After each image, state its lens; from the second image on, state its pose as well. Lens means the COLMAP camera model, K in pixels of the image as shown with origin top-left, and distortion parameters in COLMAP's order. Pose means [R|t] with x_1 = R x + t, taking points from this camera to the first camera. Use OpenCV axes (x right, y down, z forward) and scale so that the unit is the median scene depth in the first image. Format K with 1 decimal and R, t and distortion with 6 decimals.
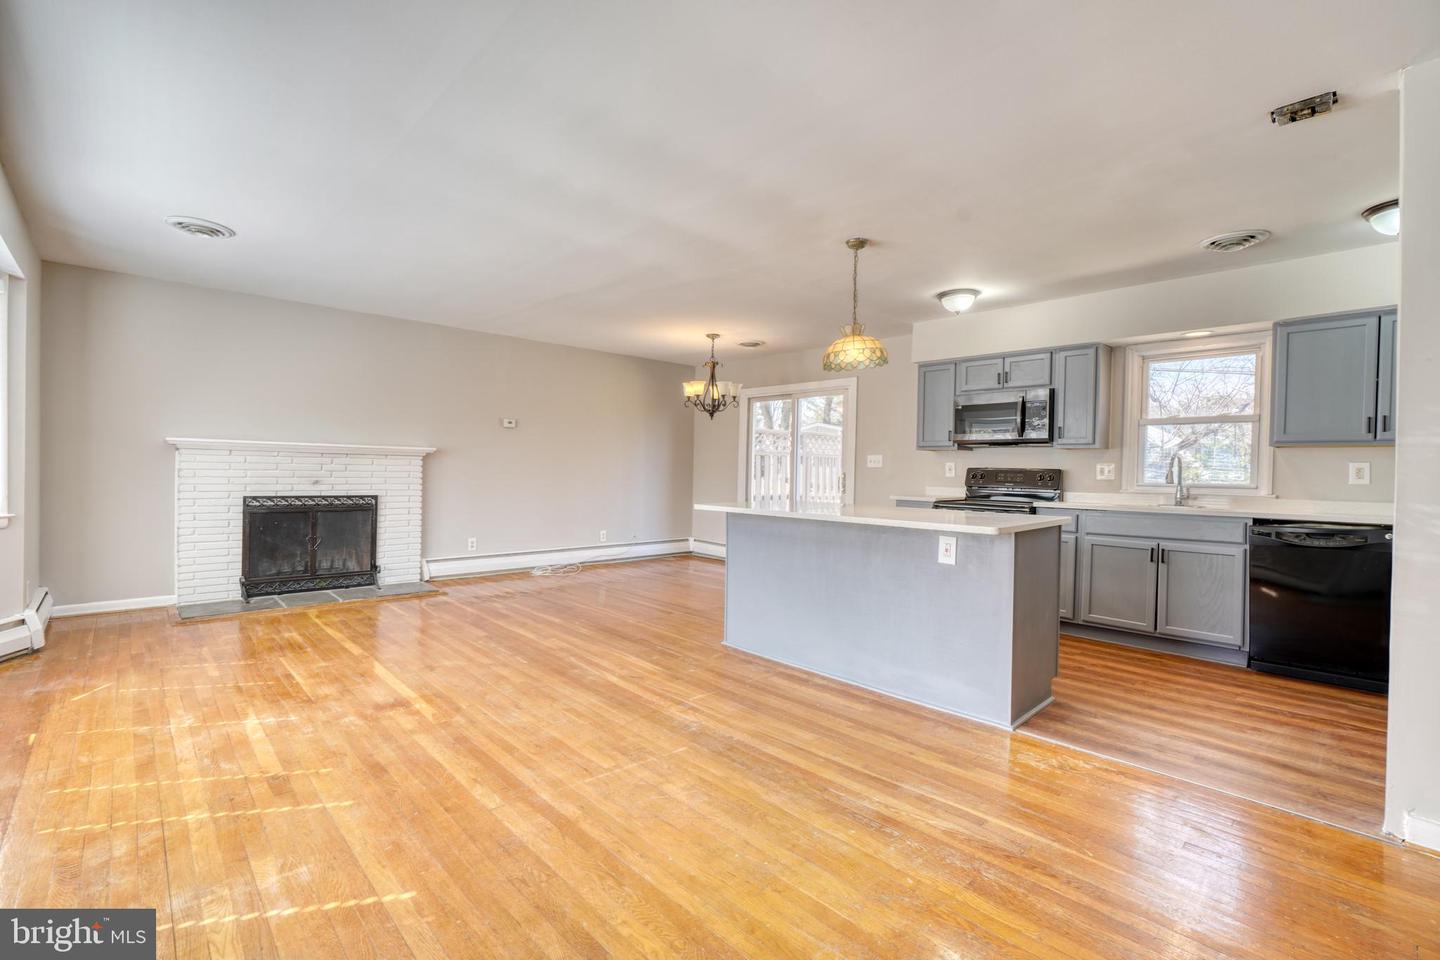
lens RADIAL K [[640.6, 0, 713.5], [0, 640.6, 479.4], [0, 0, 1]] dist [-0.010790, 0.004978]
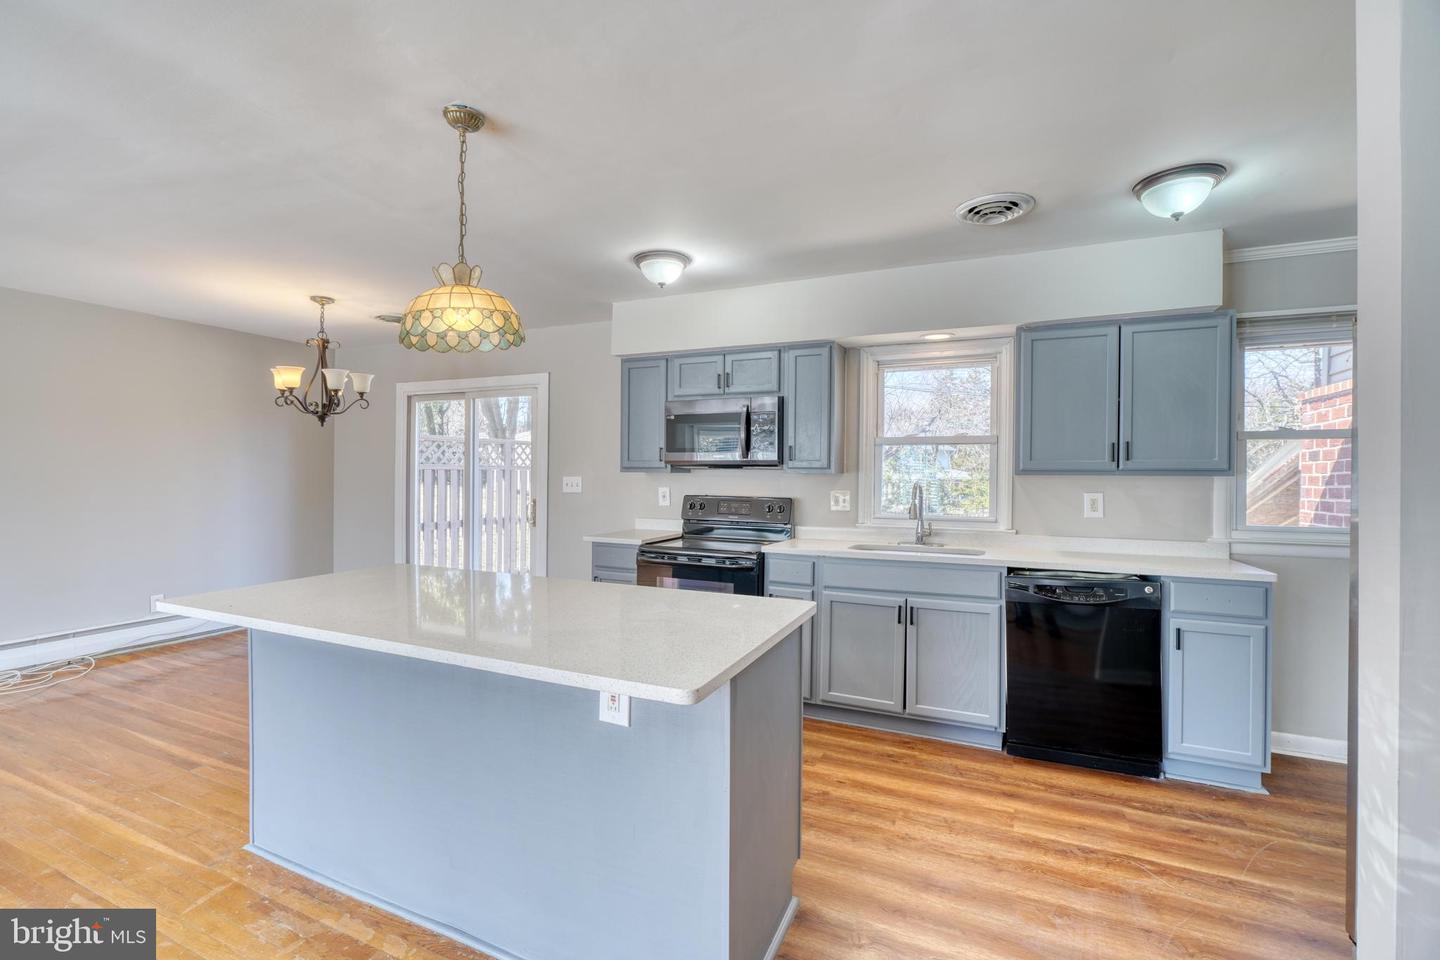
lens RADIAL K [[640.6, 0, 715.6], [0, 640.6, 476.4], [0, 0, 1]] dist [-0.010790, 0.004978]
pose [[0.923787, -0.011886, 0.382722, 0.170021], [0.014359, 0.999890, -0.003607, -0.046998], [-0.382637, 0.008827, 0.923857, 0.336608]]
